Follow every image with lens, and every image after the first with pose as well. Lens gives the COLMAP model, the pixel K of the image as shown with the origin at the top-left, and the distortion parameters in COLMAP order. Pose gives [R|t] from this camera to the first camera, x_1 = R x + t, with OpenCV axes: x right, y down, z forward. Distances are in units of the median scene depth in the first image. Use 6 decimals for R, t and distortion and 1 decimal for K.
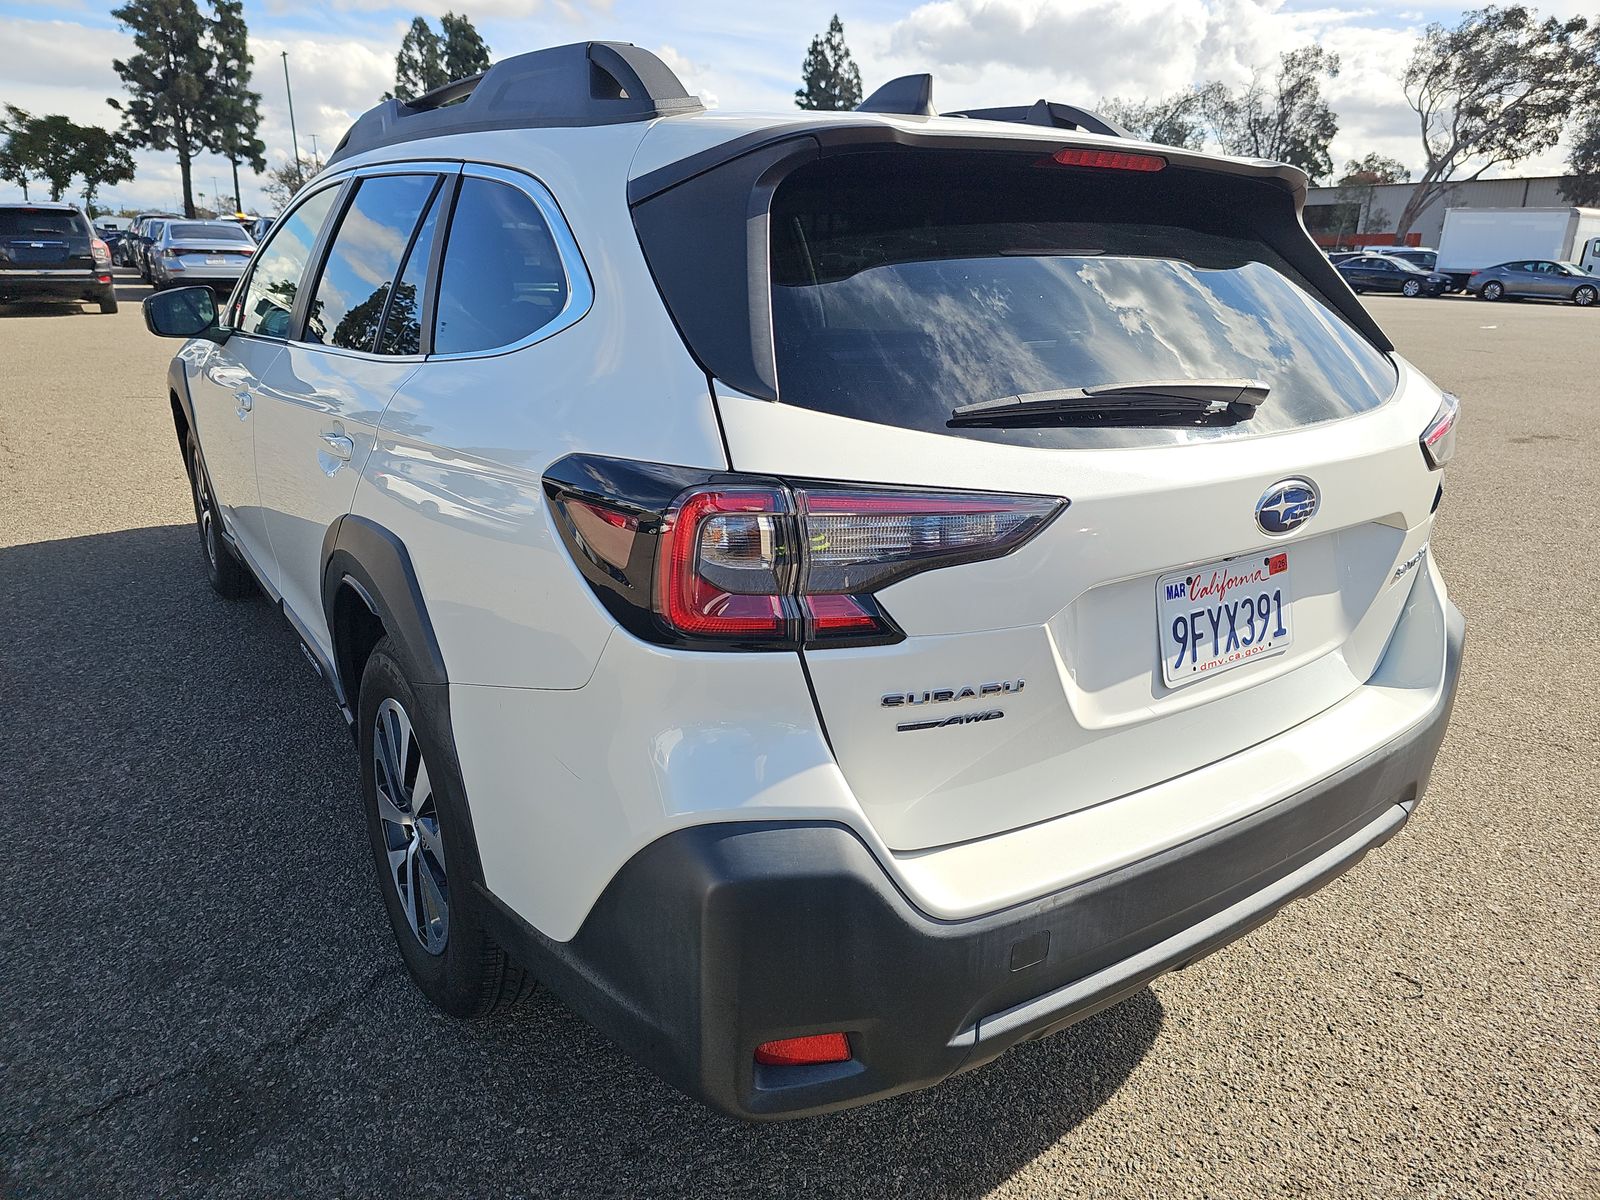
lens RADIAL K [[1066.5, 0, 799.4], [0, 1066.5, 586.6], [0, 0, 1]] dist [0.045626, -0.042291]
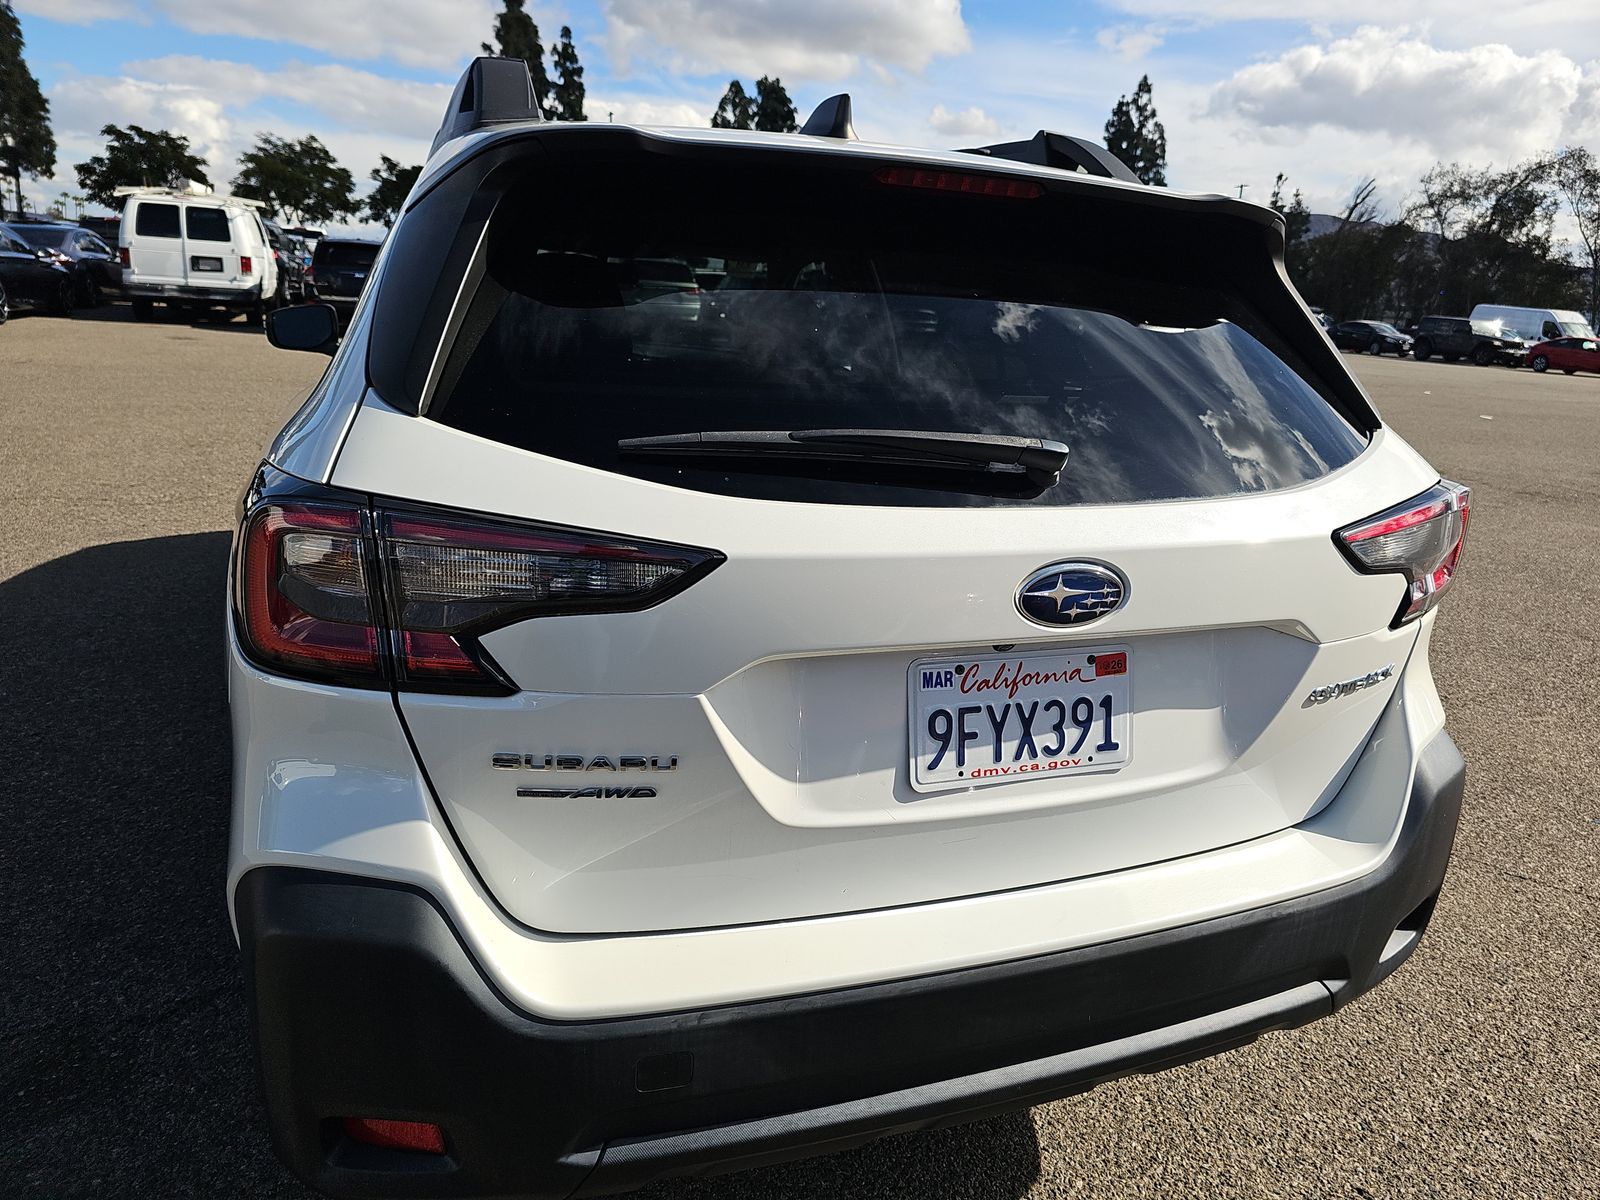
lens RADIAL K [[1066.5, 0, 813.9], [0, 1066.5, 602.3], [0, 0, 1]] dist [0.045626, -0.042291]
pose [[0.970317, 0.103741, -0.218456, 0.398409], [-0.111194, 0.993554, -0.022069, -0.024765], [0.214759, 0.045705, 0.975597, 0.136832]]
